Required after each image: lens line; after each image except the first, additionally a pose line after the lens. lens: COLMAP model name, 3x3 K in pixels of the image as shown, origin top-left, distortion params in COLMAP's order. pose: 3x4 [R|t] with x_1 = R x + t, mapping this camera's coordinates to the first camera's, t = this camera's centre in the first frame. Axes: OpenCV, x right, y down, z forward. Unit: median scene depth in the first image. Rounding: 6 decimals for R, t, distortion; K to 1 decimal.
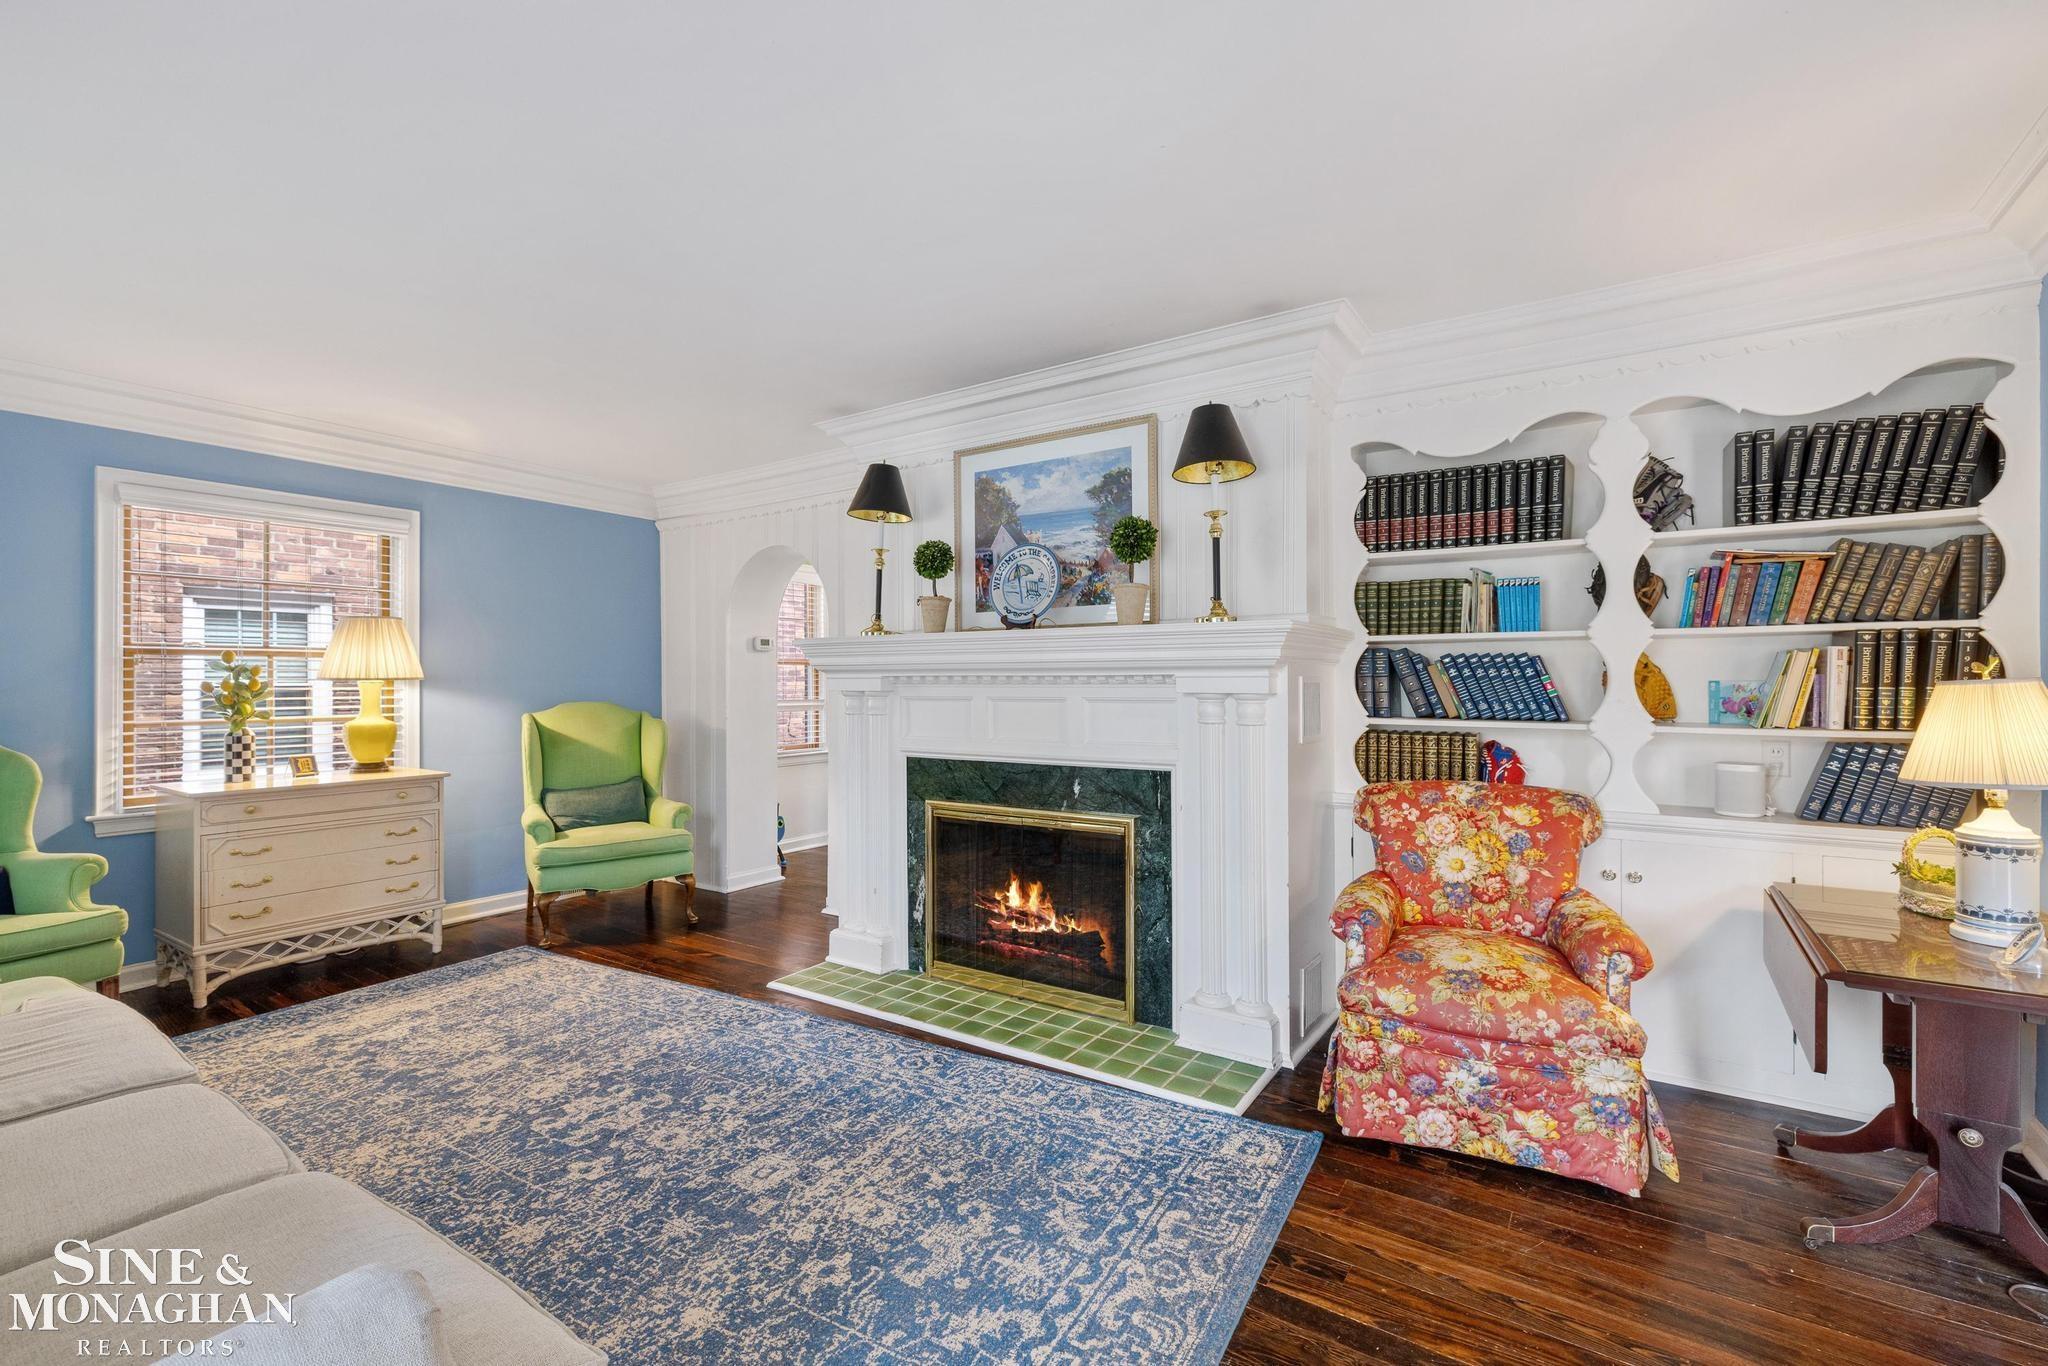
lens RADIAL K [[881.3, 0, 1013.6], [0, 881.3, 679.2], [0, 0, 1]] dist [0.002709, -0.000486]
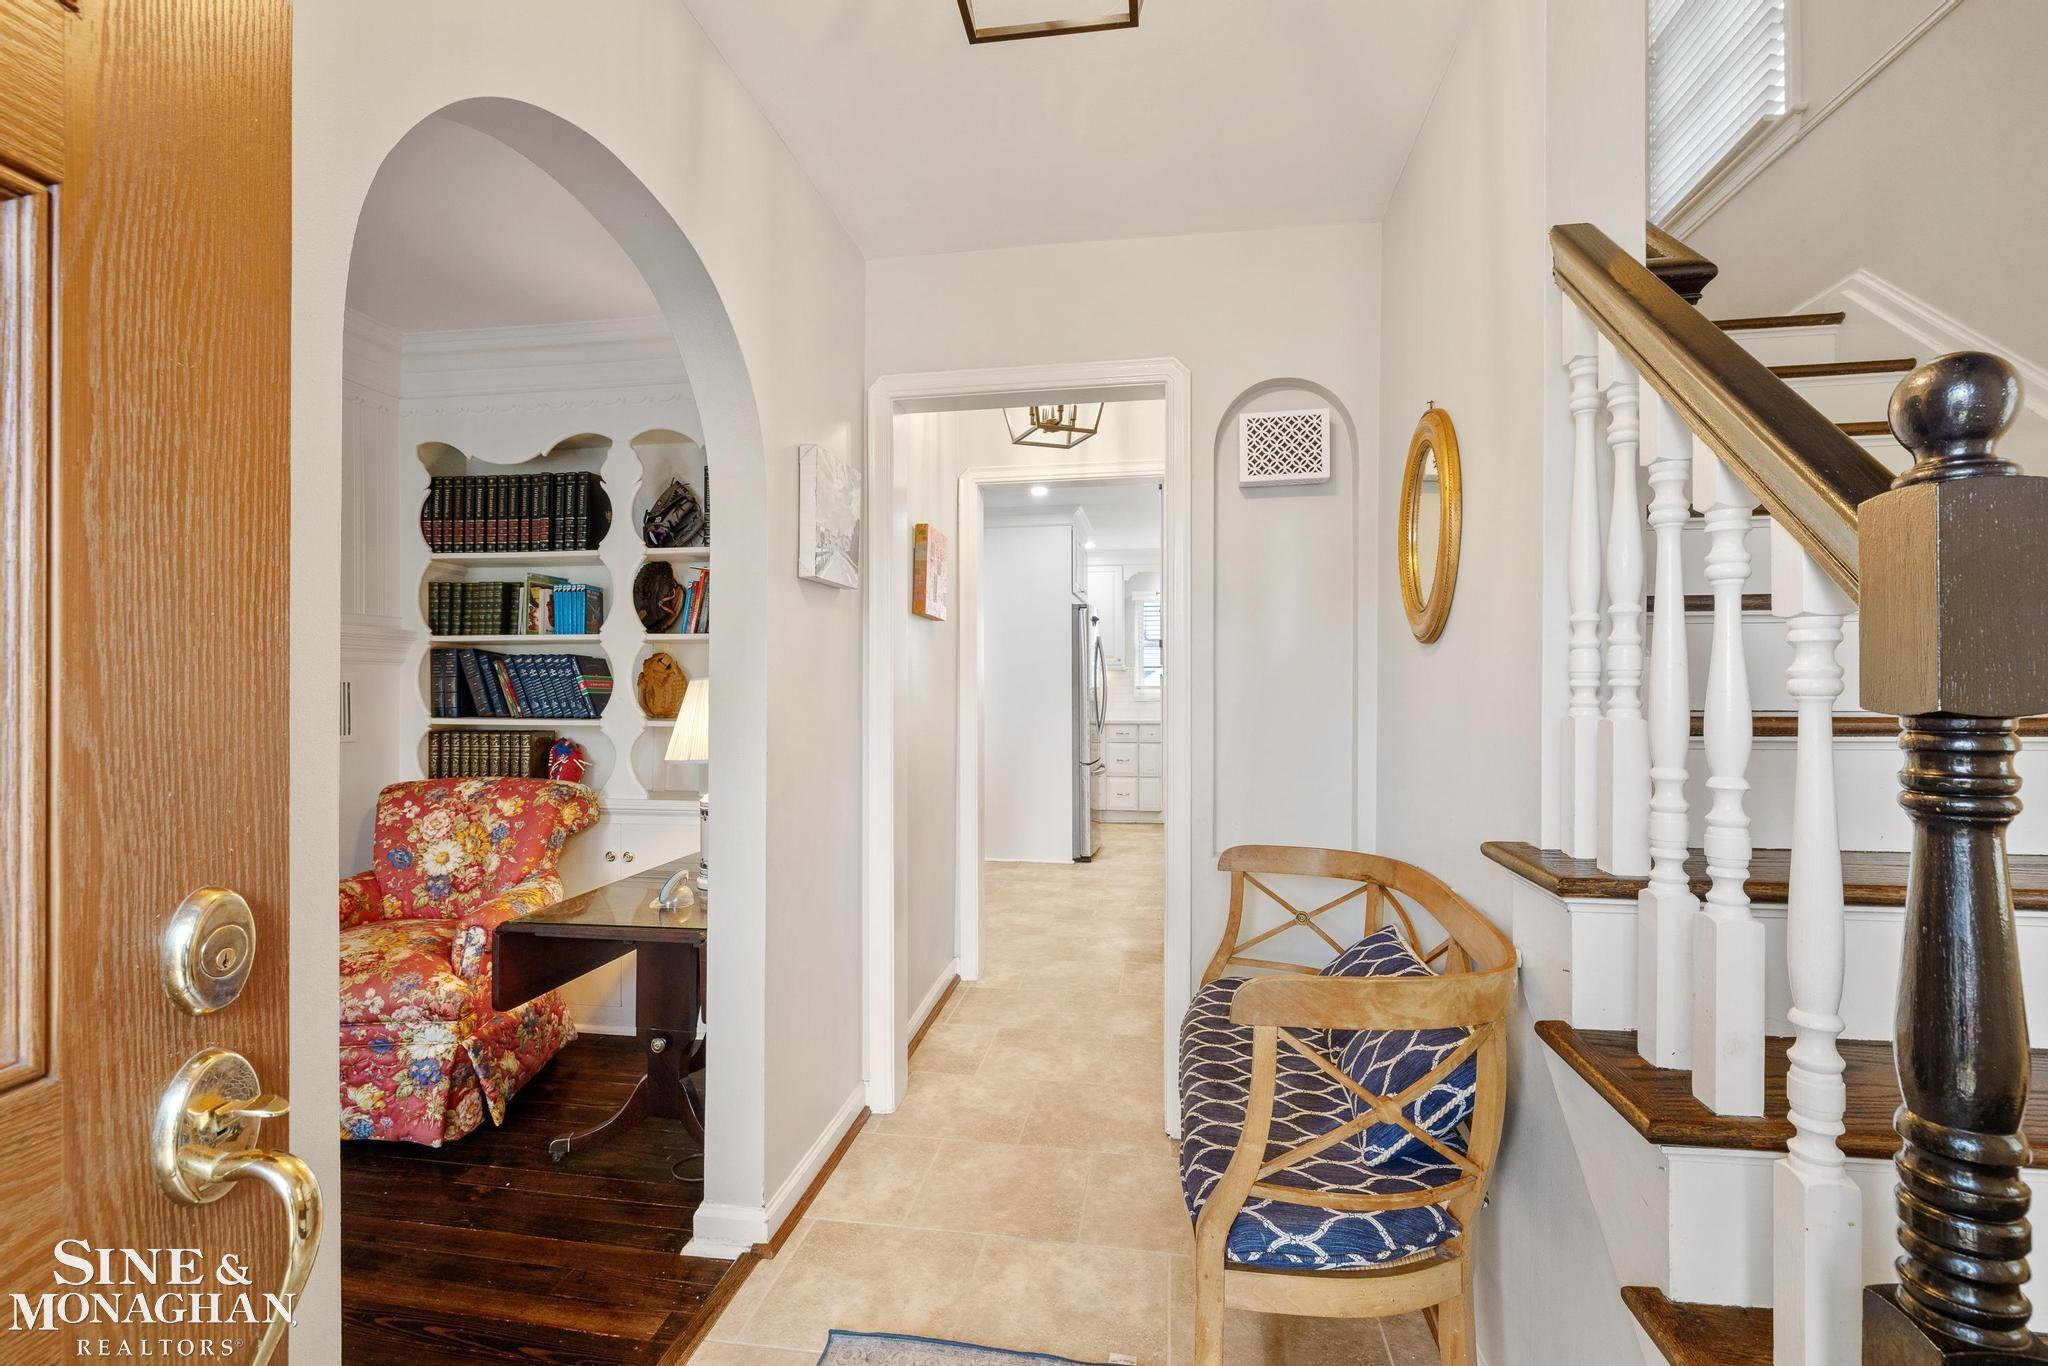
lens RADIAL K [[925.2, 0, 1019.4], [0, 925.2, 678.9], [0, 0, 1]] dist [-0.009293, 0.003657]
pose [[0.913314, -0.000914, 0.407256, 0.673891], [0.002065, 0.999995, -0.002386, 0.004174], [-0.407251, 0.003020, 0.913311, -0.261396]]
